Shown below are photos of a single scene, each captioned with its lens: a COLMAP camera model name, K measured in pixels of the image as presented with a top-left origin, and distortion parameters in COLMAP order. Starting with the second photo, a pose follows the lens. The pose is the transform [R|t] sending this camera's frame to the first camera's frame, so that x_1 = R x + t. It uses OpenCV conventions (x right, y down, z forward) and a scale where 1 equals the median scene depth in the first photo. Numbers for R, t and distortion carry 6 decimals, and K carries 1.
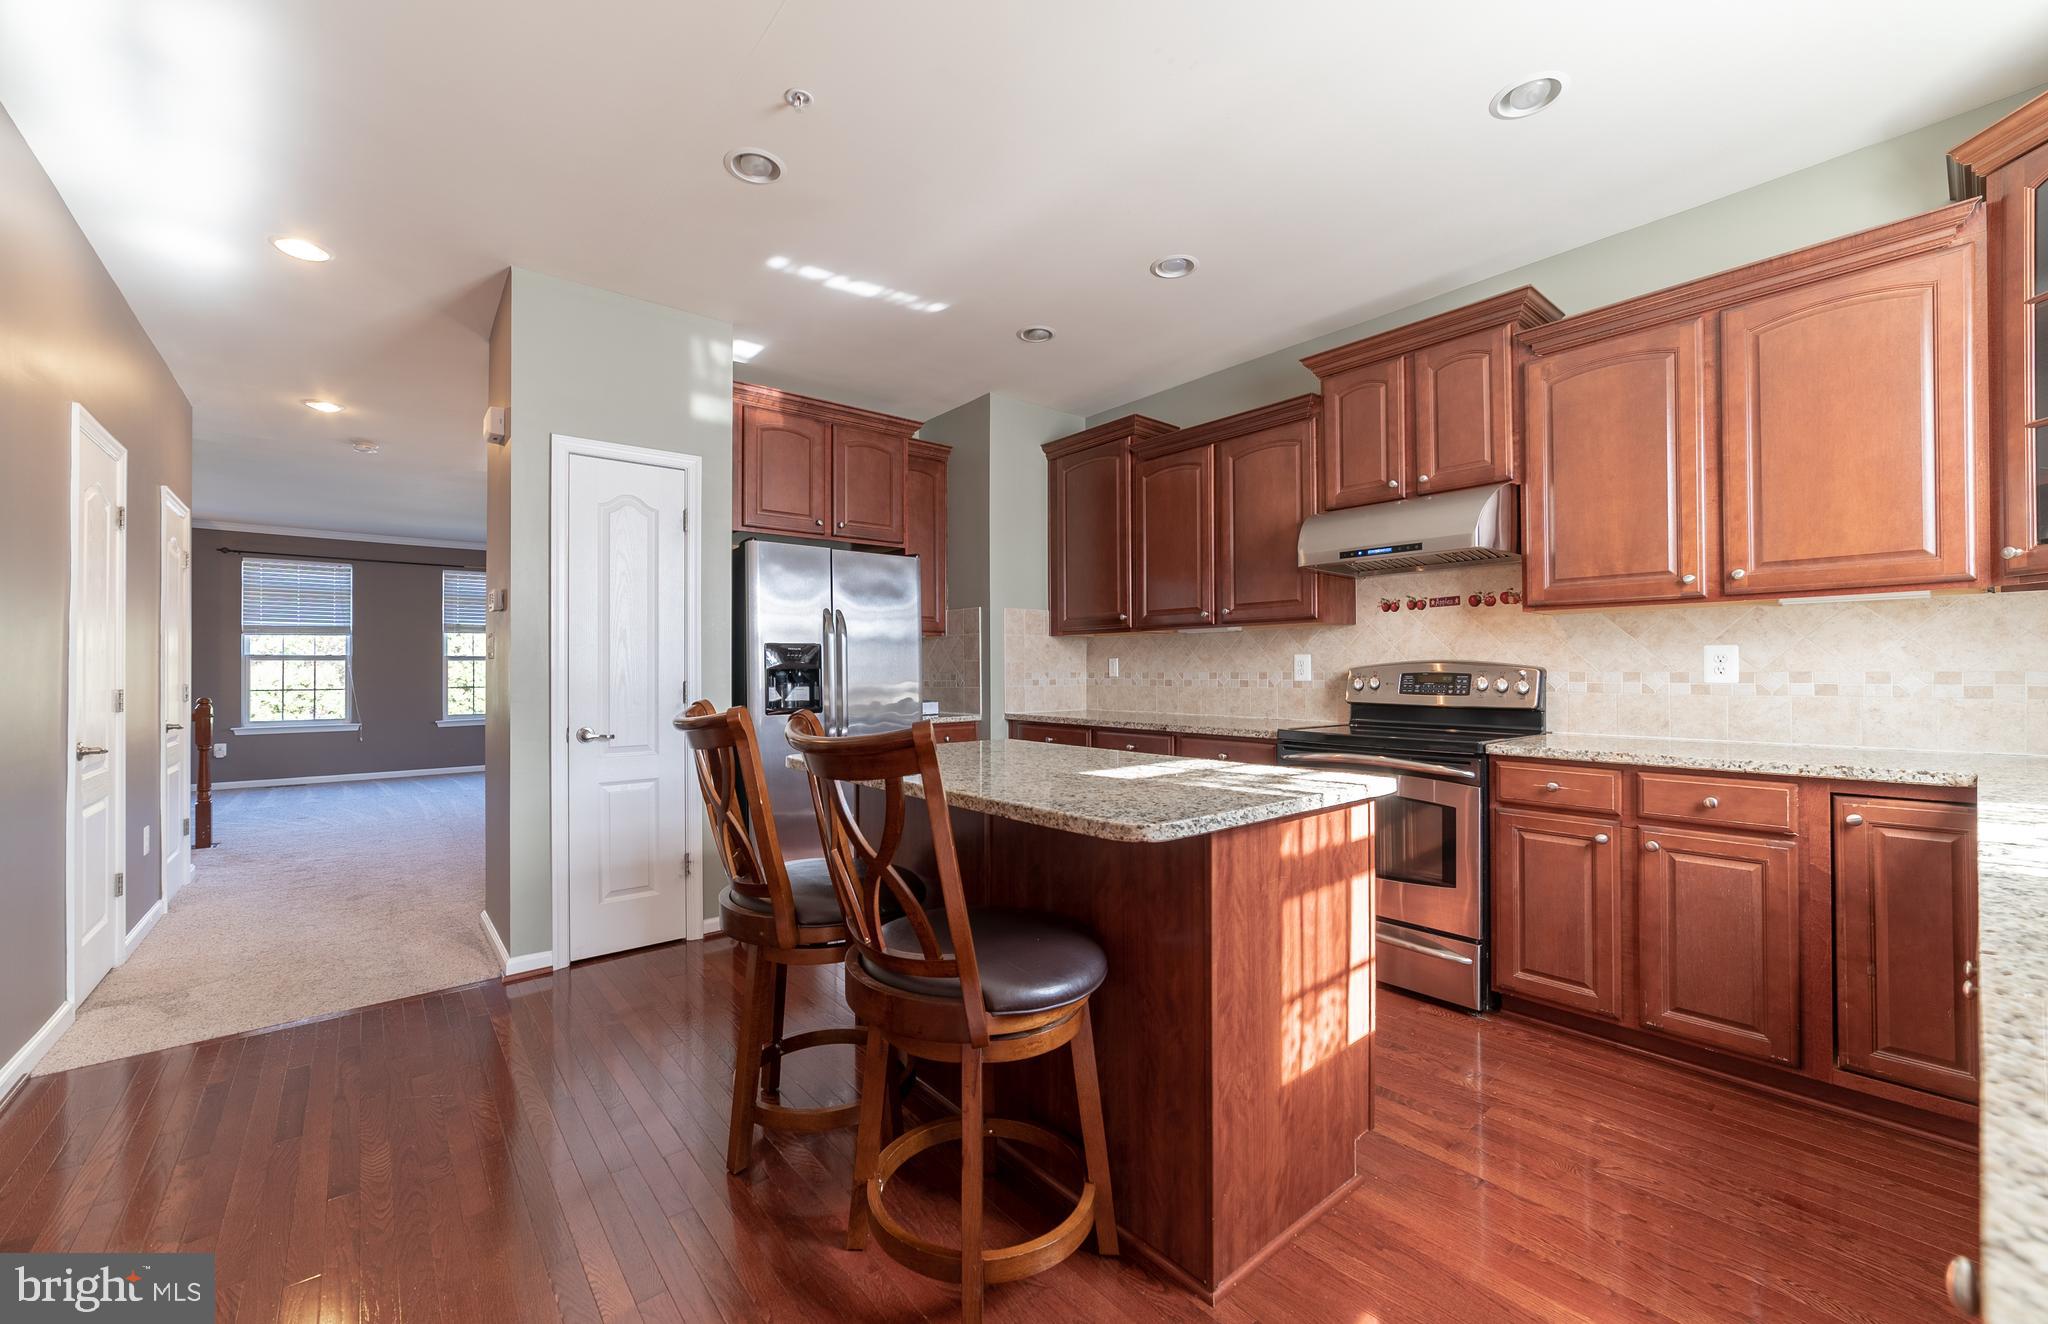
lens RADIAL K [[784.4, 0, 991.1], [0, 784.4, 660.6], [0, 0, 1]] dist [-0.016381, -0.000018]
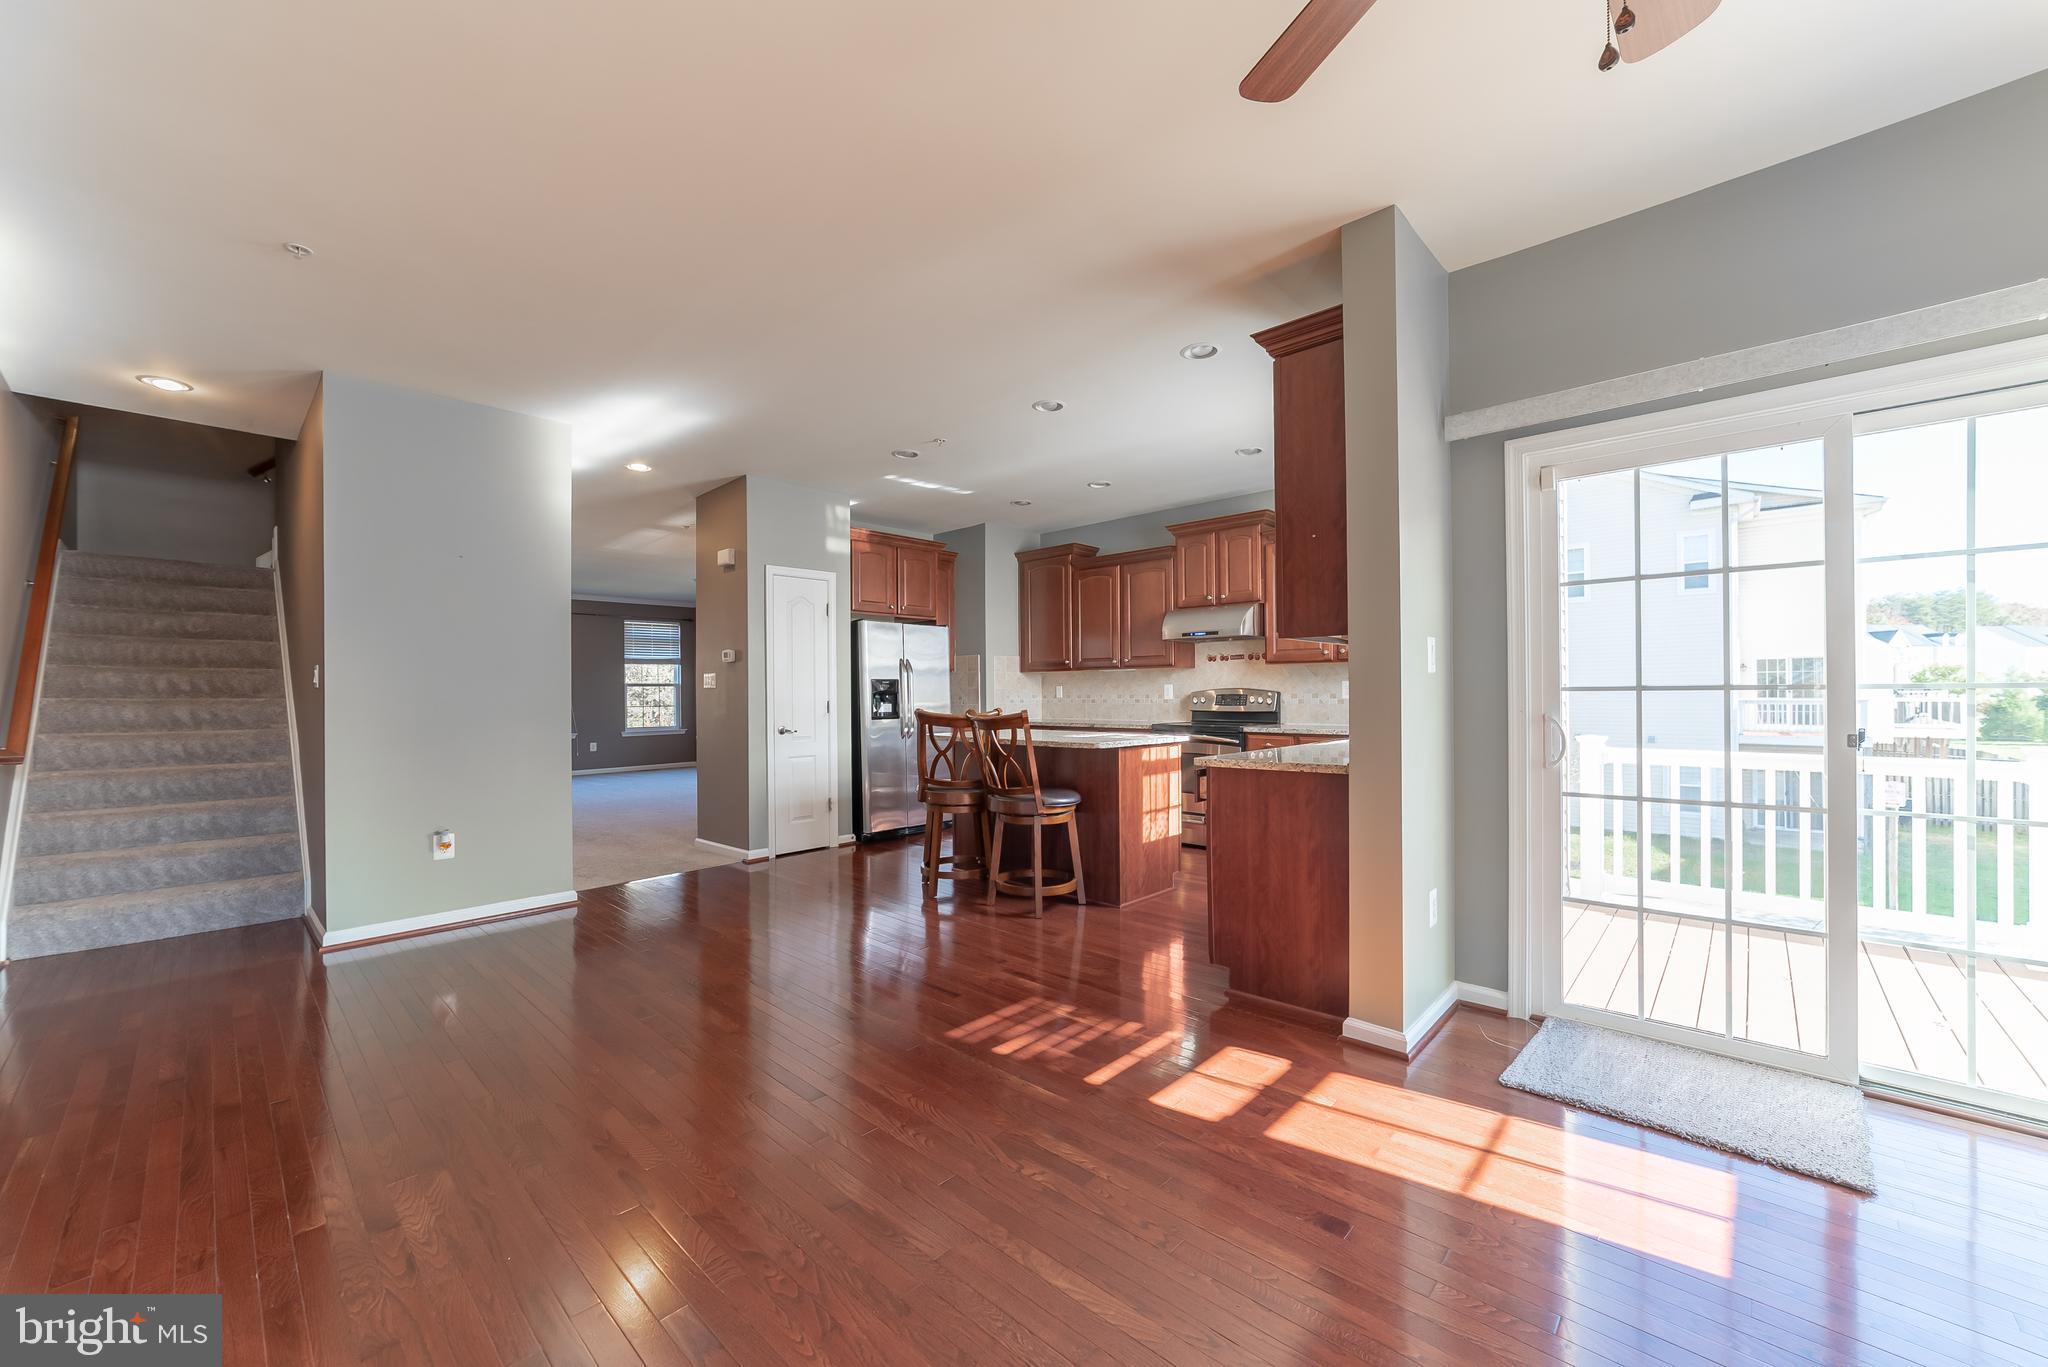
lens RADIAL K [[791.6, 0, 996.6], [0, 791.6, 691.8], [0, 0, 1]] dist [-0.019655, 0.007681]
pose [[0.992780, -0.003716, 0.119889, -0.232339], [0.002696, 0.999959, 0.008666, -0.008752], [-0.119916, -0.008280, 0.992749, -0.835860]]
